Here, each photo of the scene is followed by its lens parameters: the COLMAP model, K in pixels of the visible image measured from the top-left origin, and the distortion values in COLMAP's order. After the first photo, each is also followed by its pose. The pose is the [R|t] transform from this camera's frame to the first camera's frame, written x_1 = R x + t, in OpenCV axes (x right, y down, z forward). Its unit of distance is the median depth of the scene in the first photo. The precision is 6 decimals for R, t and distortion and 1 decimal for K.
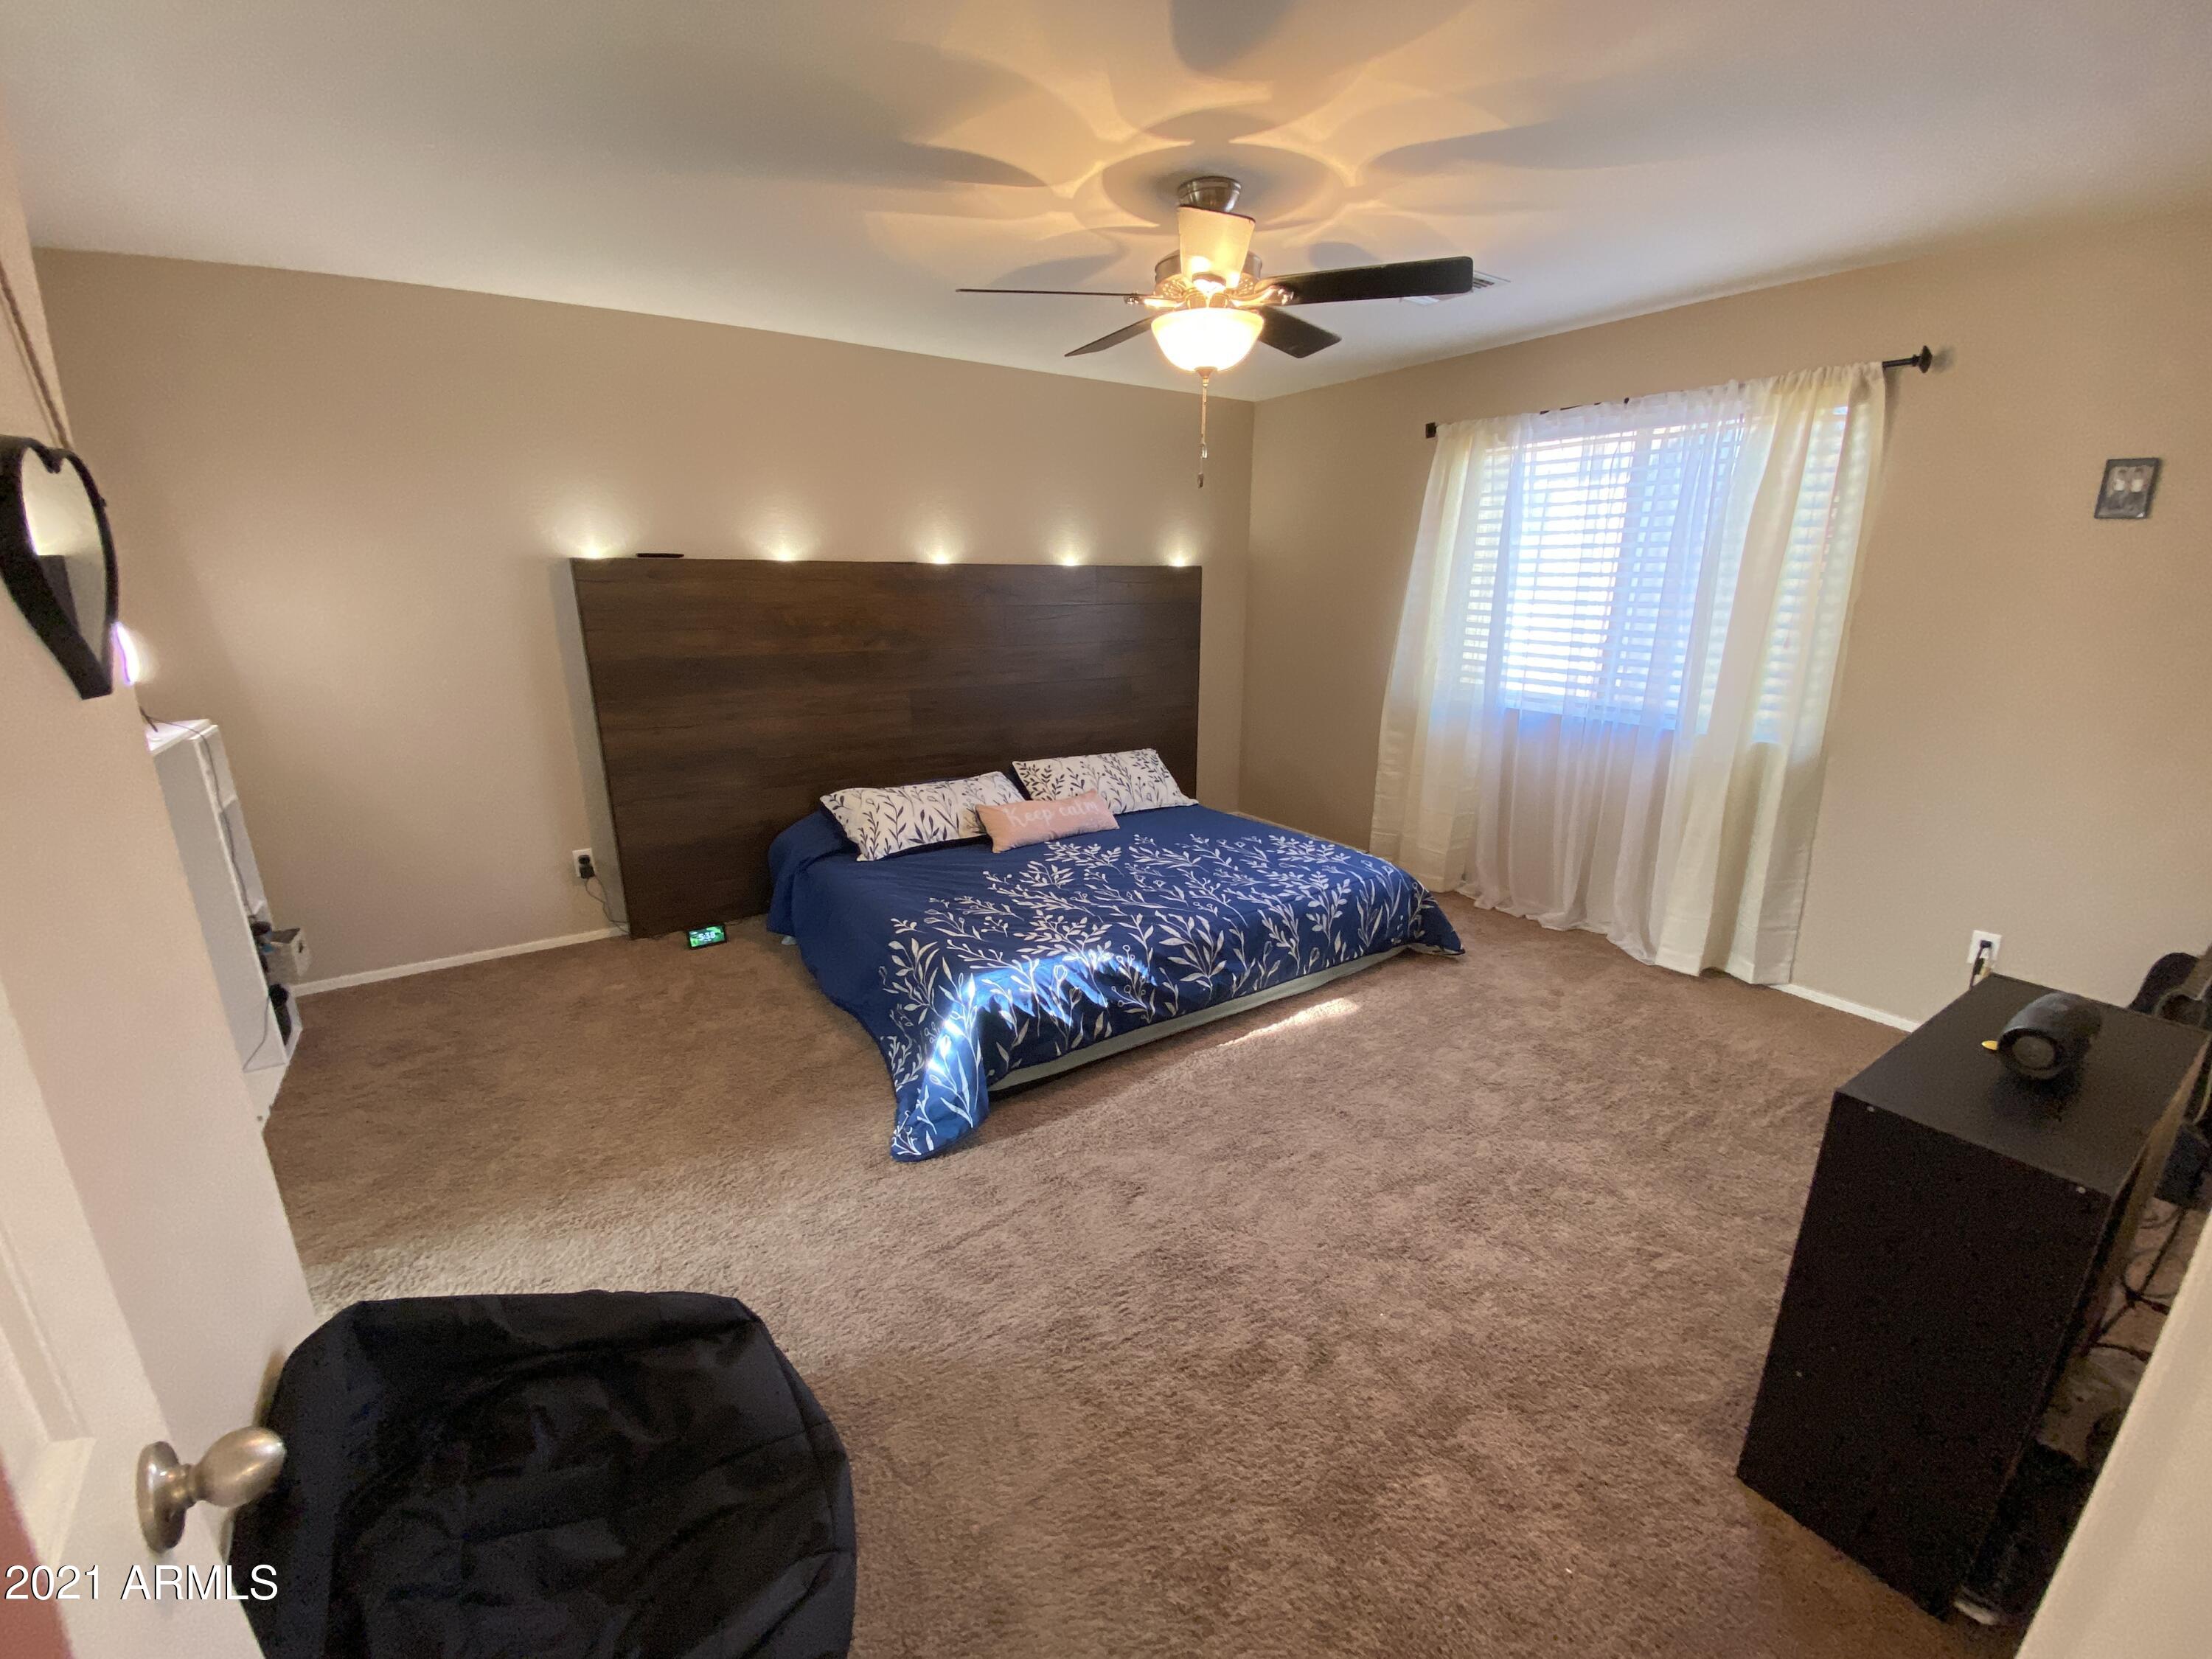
lens RADIAL K [[886.8, 0, 1096.1], [0, 886.8, 843.4], [0, 0, 1]] dist [0.010787, -0.014585]
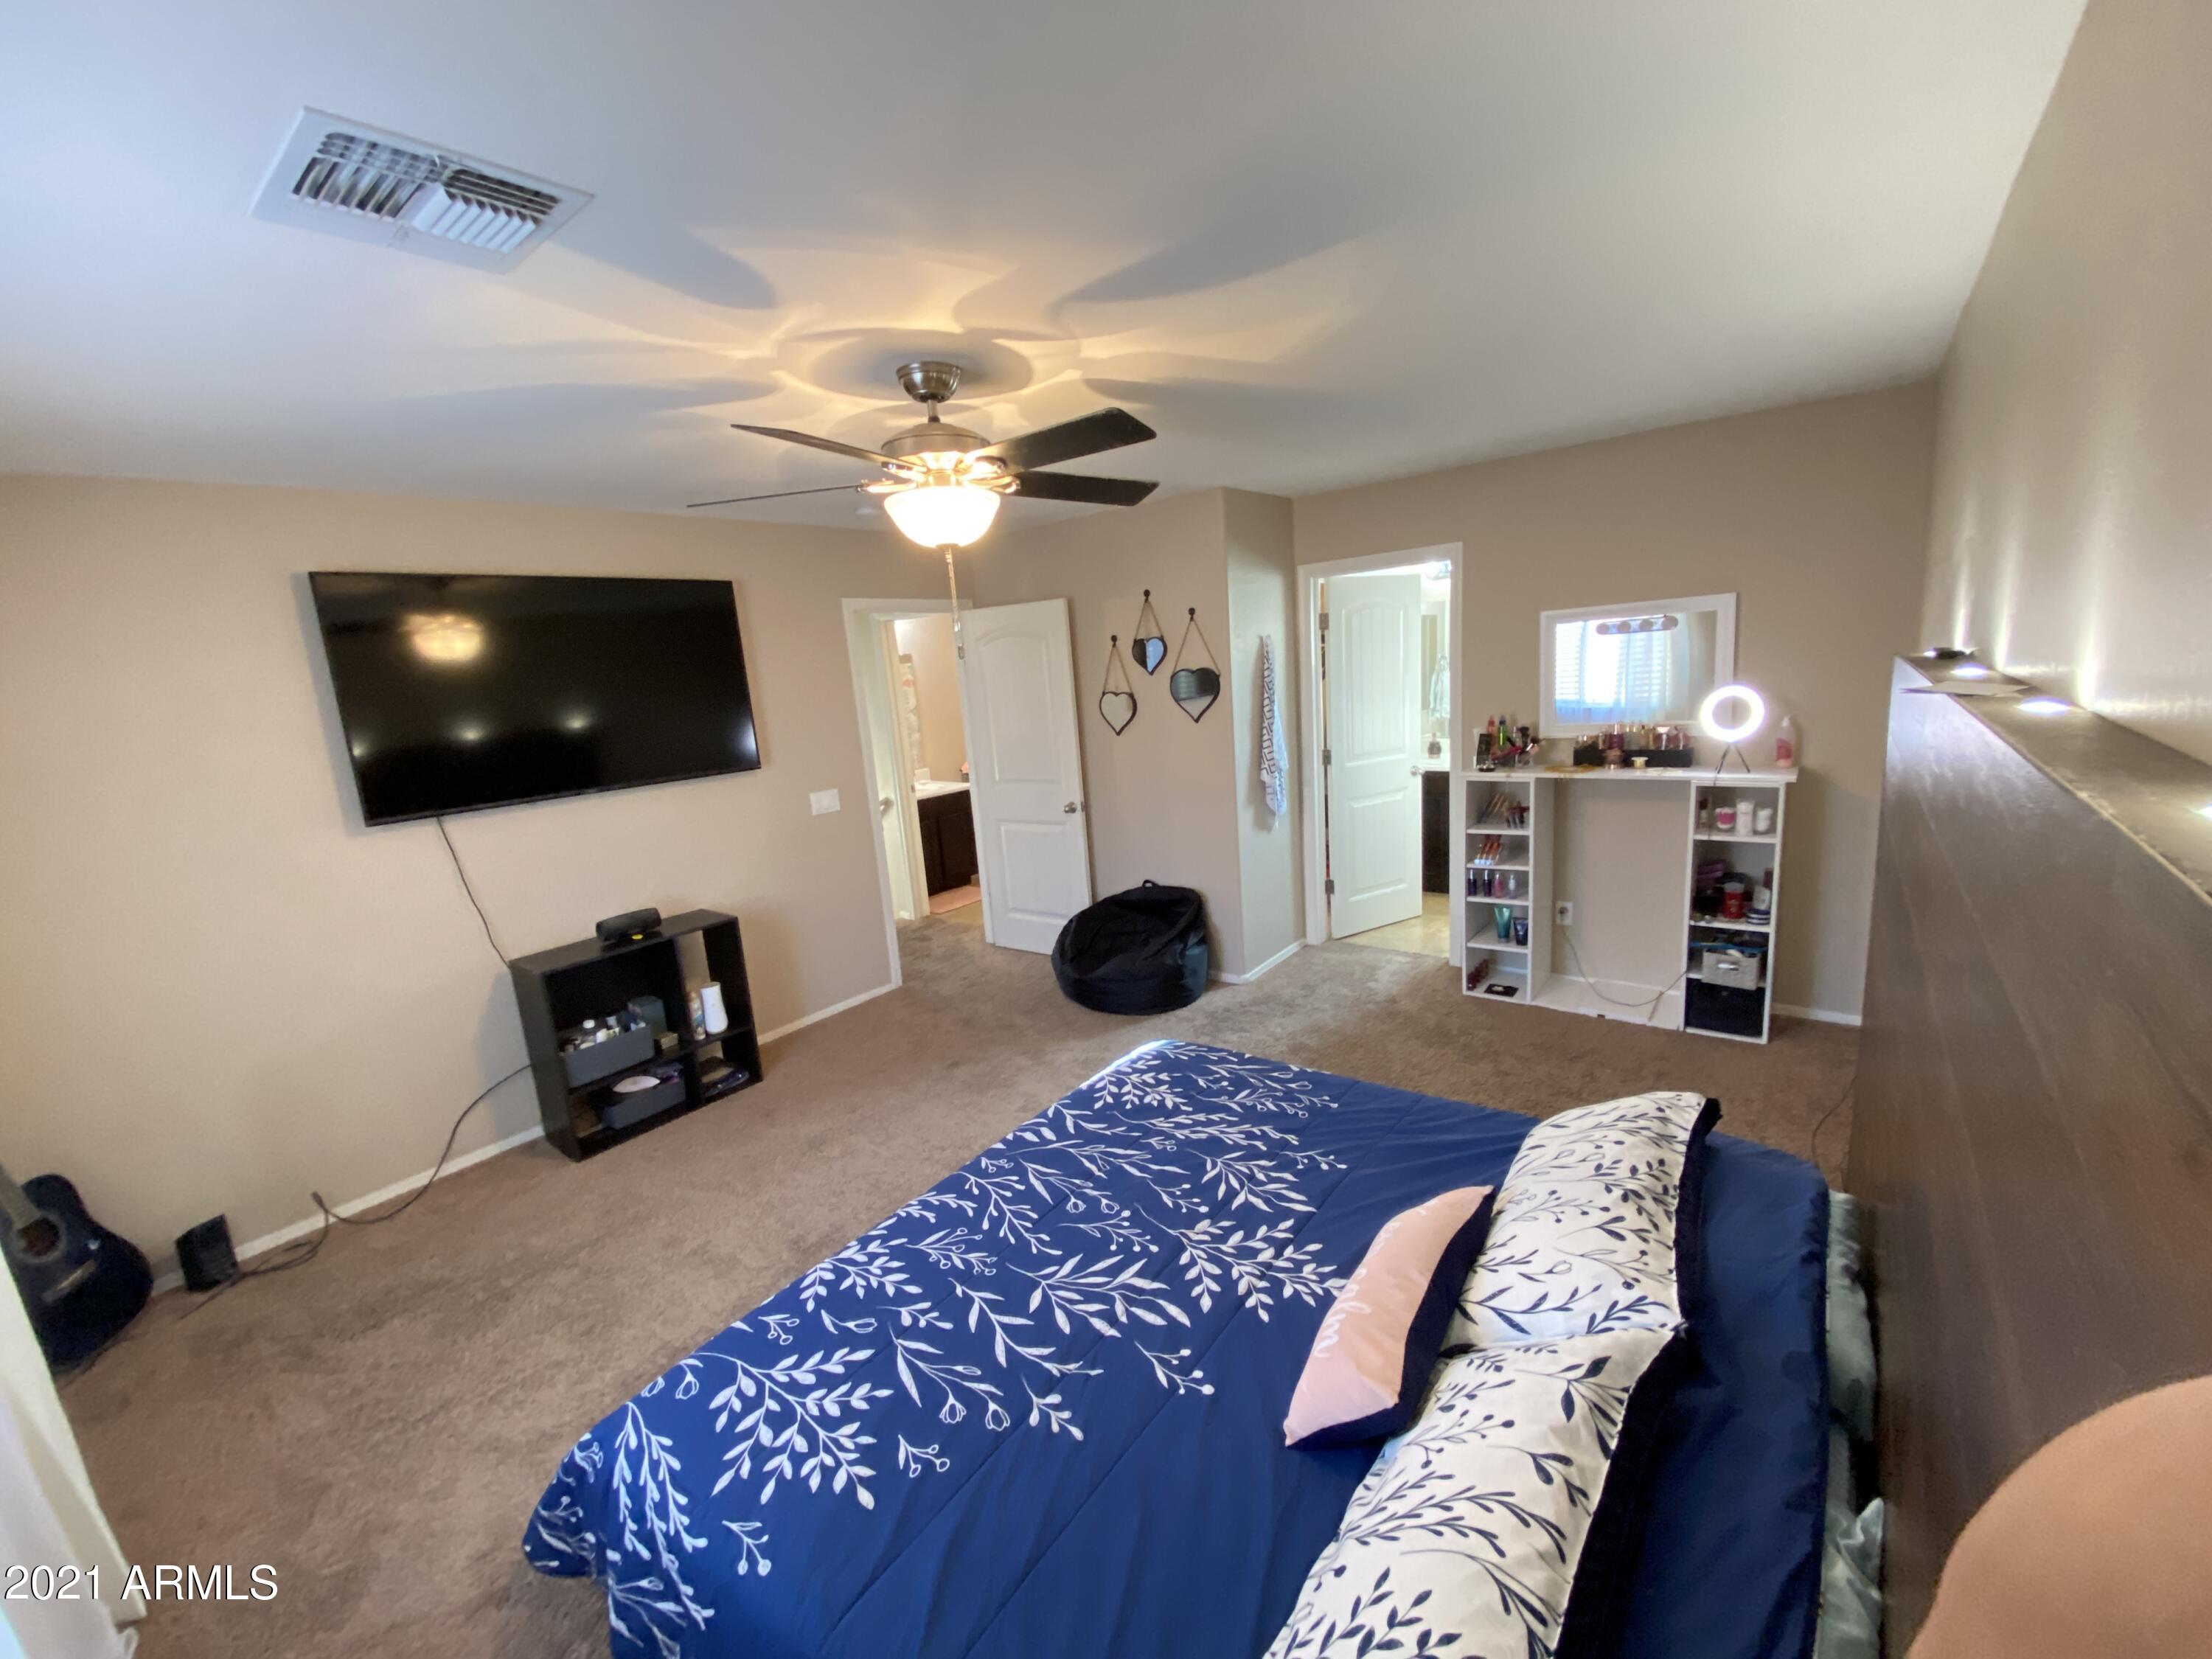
lens RADIAL K [[886.8, 0, 1105.2], [0, 886.8, 818.4], [0, 0, 1]] dist [0.010787, -0.014585]
pose [[-0.944754, 0.131774, -0.300125, 0.206179], [-0.013952, 0.898634, 0.438477, -0.489367], [0.327482, 0.418440, -0.847150, 1.420201]]
